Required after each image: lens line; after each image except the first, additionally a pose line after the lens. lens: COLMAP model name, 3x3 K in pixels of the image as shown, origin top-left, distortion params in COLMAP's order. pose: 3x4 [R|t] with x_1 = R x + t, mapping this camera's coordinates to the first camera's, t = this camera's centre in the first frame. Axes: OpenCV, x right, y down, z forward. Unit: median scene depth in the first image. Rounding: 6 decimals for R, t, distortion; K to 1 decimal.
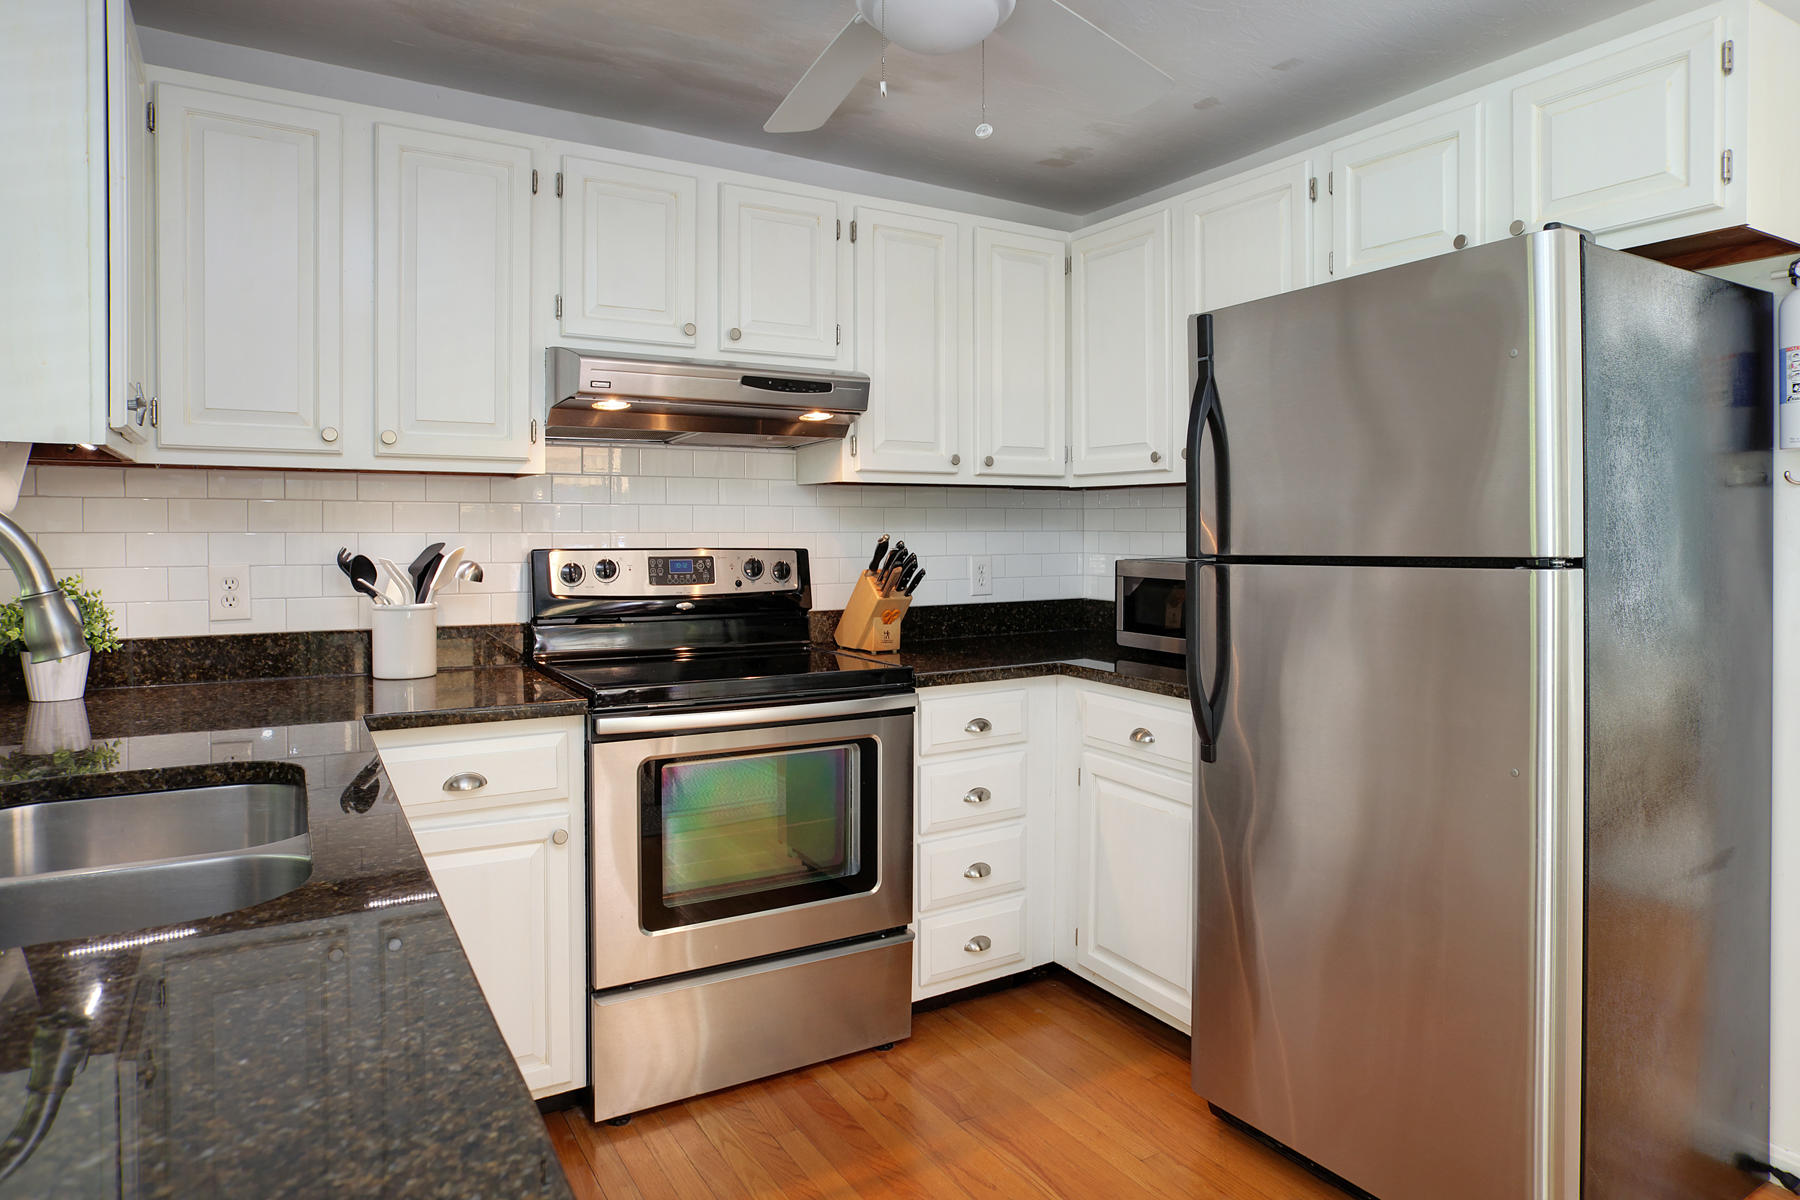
lens RADIAL K [[1043.2, 0, 924.1], [0, 1043.2, 556.4], [0, 0, 1]] dist [-0.063918, 0.008975]
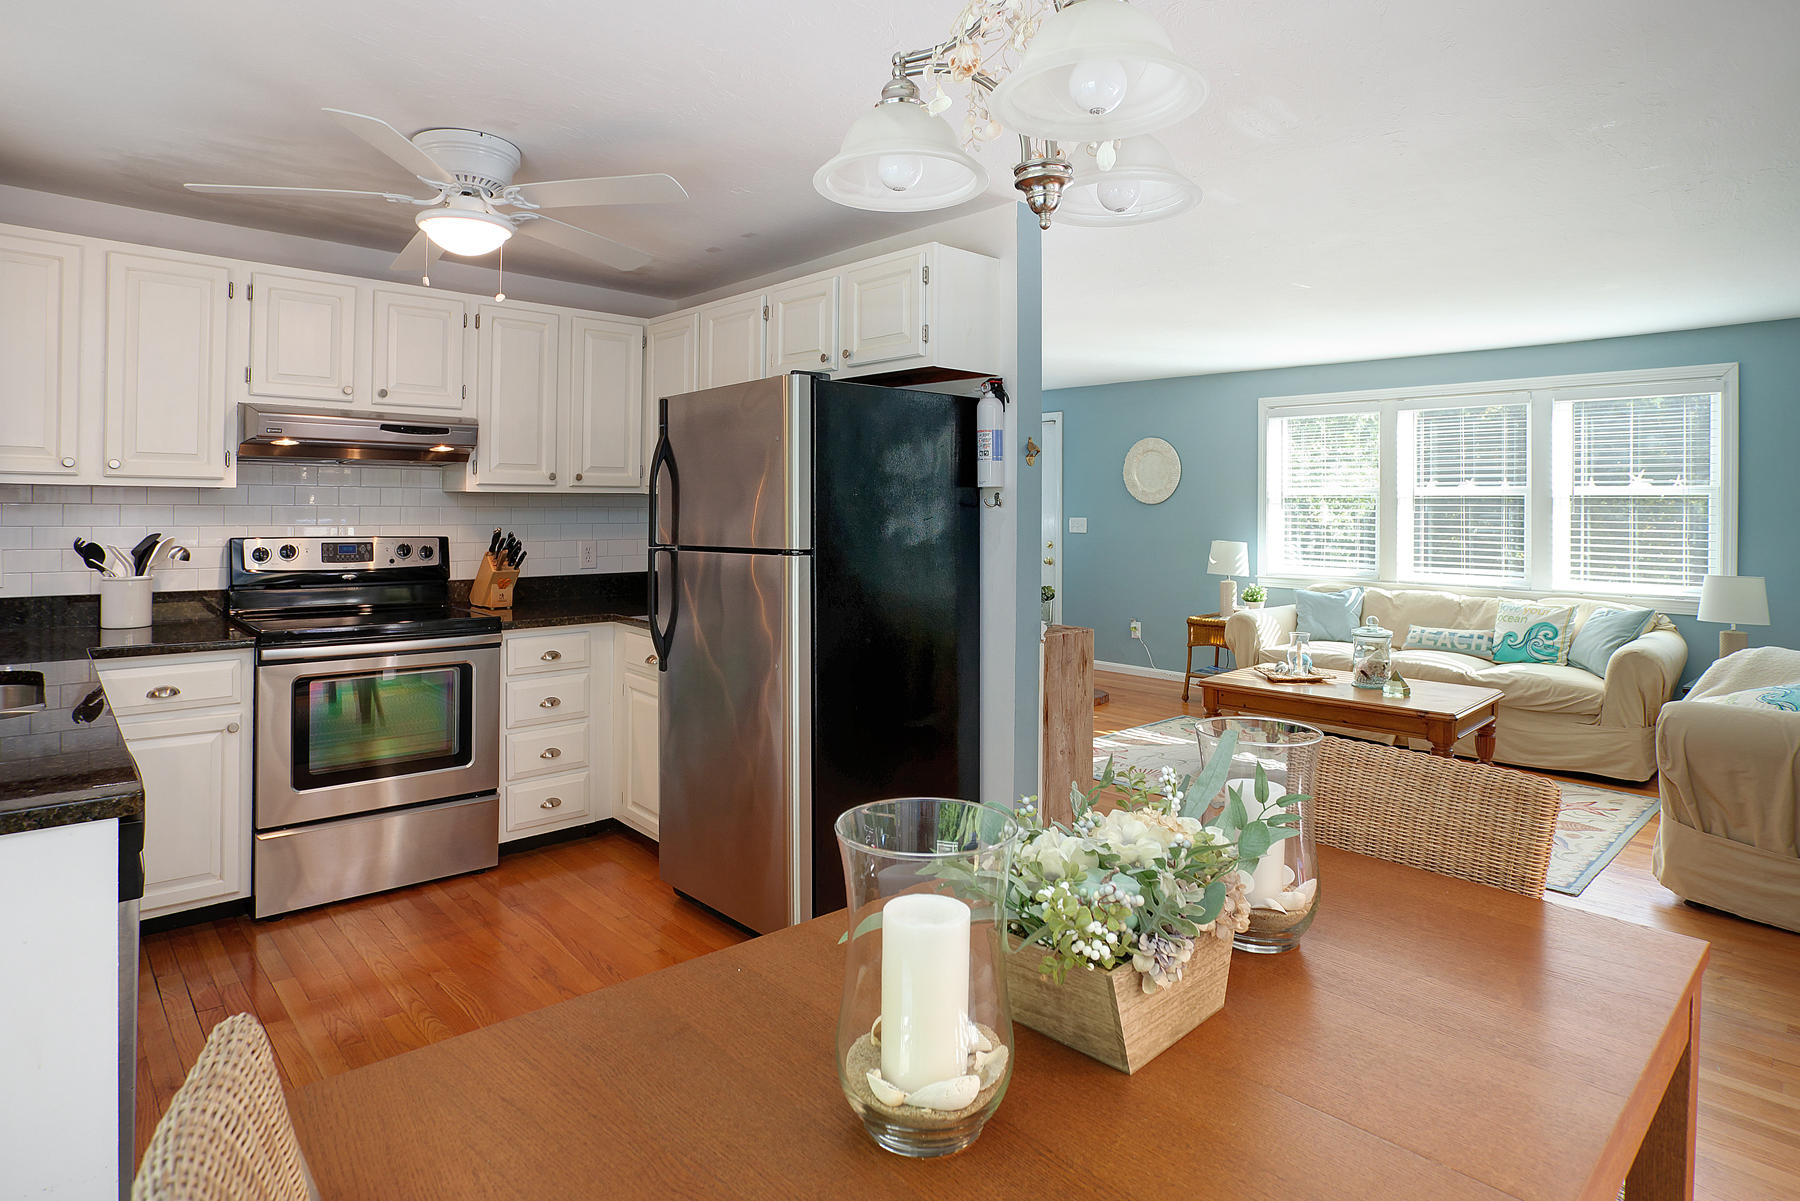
lens RADIAL K [[960.6, 0, 892.9], [0, 960.6, 506.1], [0, 0, 1]] dist [-0.043603, 0.009952]
pose [[0.981333, 0.008801, 0.192113, 0.286627], [-0.003803, 0.999645, -0.026371, -0.020957], [-0.192277, 0.025148, 0.981018, -0.484059]]
